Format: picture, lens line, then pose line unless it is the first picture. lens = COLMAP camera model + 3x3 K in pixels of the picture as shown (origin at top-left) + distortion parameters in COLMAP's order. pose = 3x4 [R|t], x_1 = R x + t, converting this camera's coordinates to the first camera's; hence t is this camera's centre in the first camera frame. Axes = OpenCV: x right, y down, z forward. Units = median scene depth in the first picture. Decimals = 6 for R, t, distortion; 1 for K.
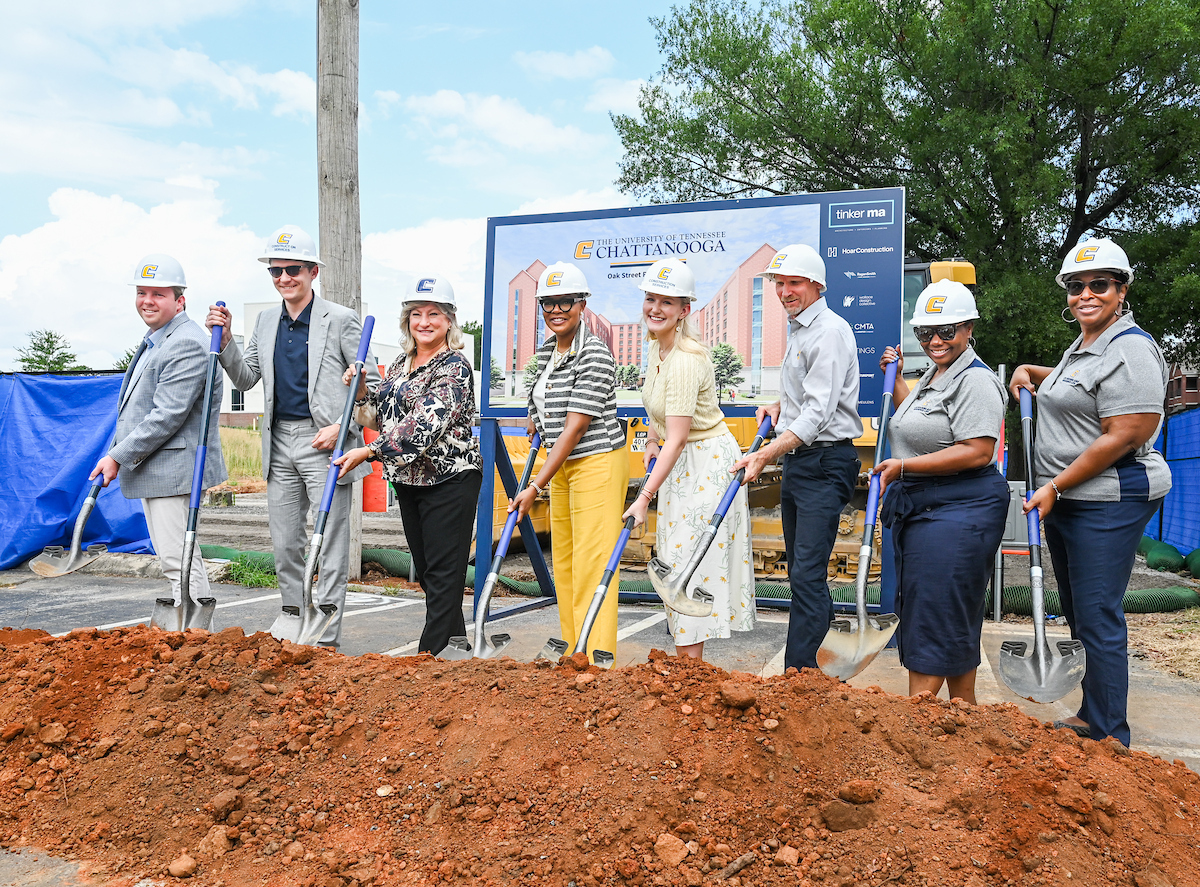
lens RADIAL K [[951.2, 0, 622.2], [0, 951.2, 453.4], [0, 0, 1]] dist [0.003489, 0.002272]
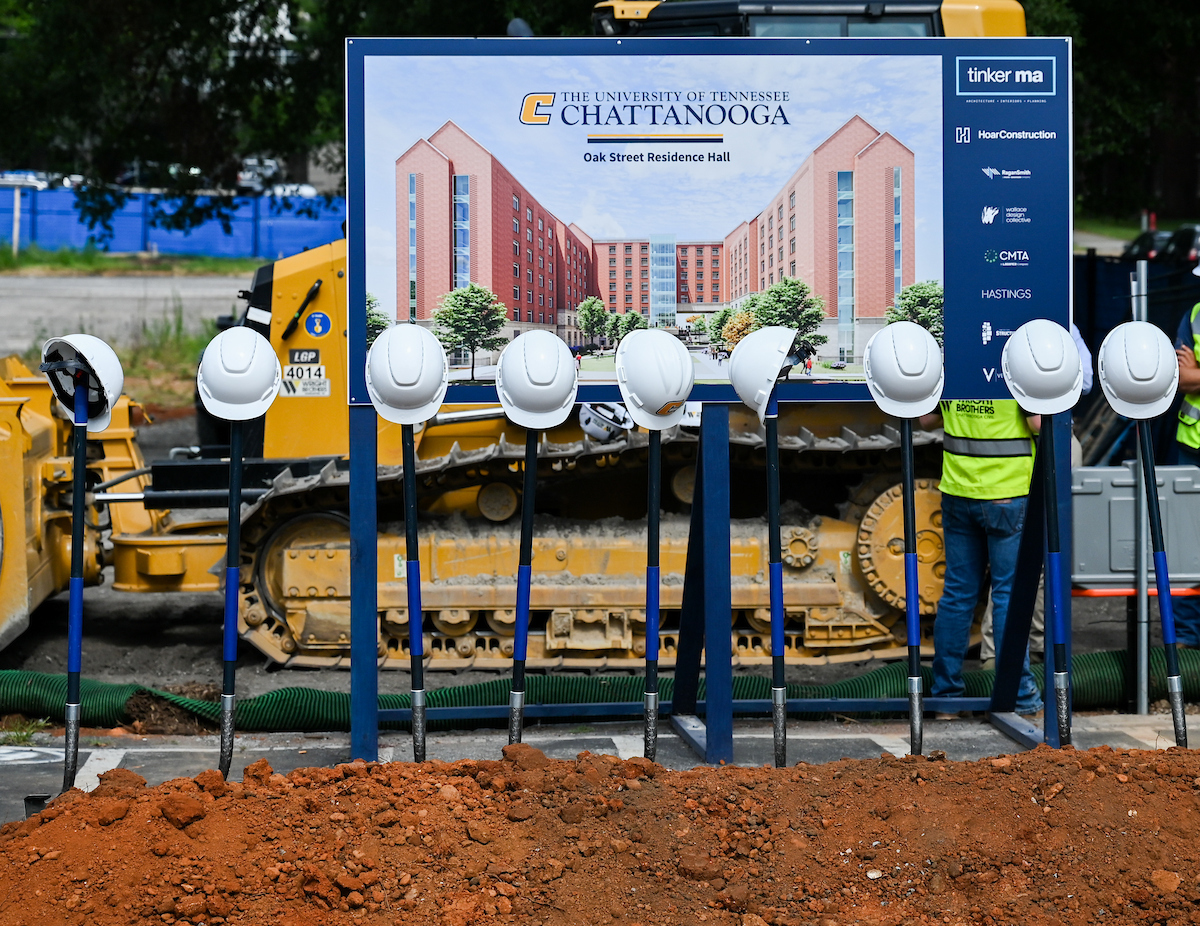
lens RADIAL K [[3537.1, 0, 601.2], [0, 3537.1, 340.1], [0, 0, 1]] dist [-0.017352, 0.188596]
pose [[0.938095, -0.027423, 0.345291, -0.782524], [0.015642, 0.999198, 0.036860, -0.160874], [-0.346025, -0.029177, 0.937772, -1.066077]]
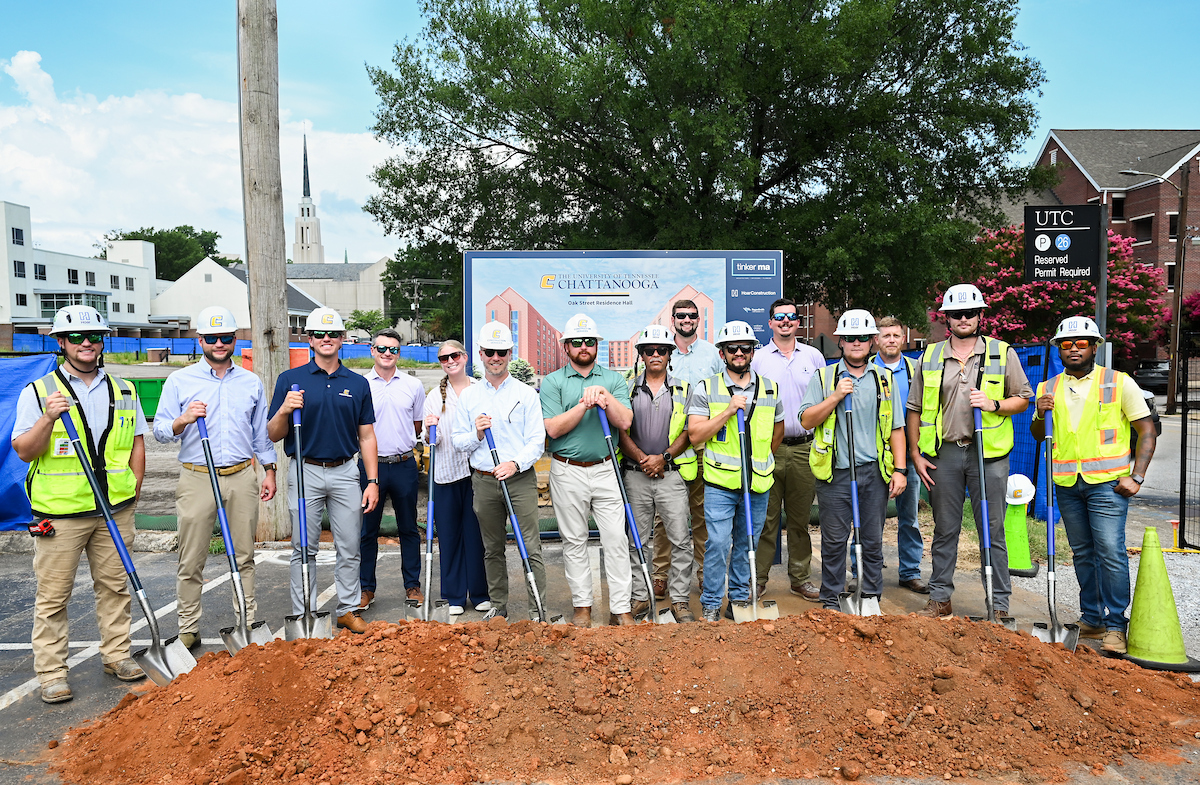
lens RADIAL K [[860.8, 0, 623.7], [0, 860.8, 402.1], [0, 0, 1]] dist [0.001476, 0.001820]
pose [[0.940814, -0.034503, 0.337161, -0.364793], [0.016725, 0.998319, 0.055493, -0.118803], [-0.338509, -0.046570, 0.939810, -0.159399]]
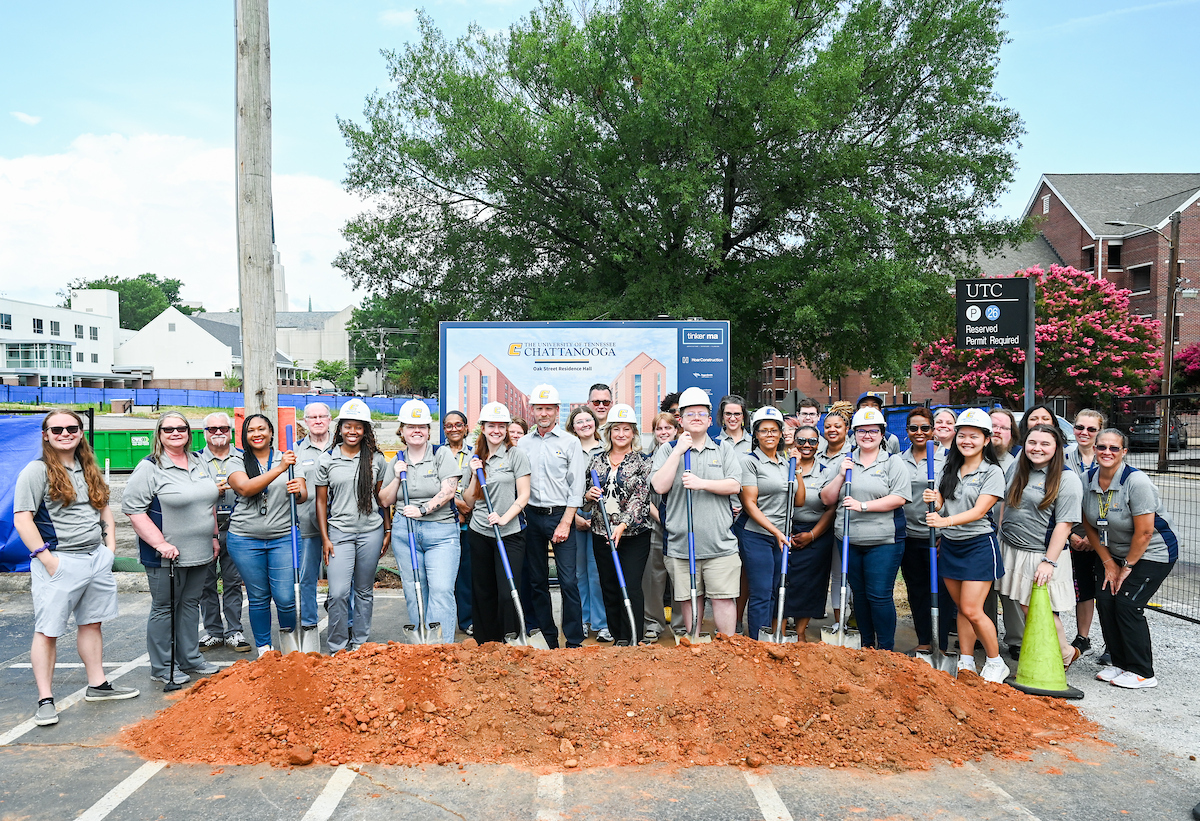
lens RADIAL K [[900.8, 0, 558.6], [0, 900.8, 441.9], [0, 0, 1]] dist [0.001185, 0.002946]
pose [[0.954208, -0.024265, 0.298158, -0.407540], [0.013286, 0.999159, 0.038795, -0.132988], [-0.298849, -0.033057, 0.953728, -0.339345]]
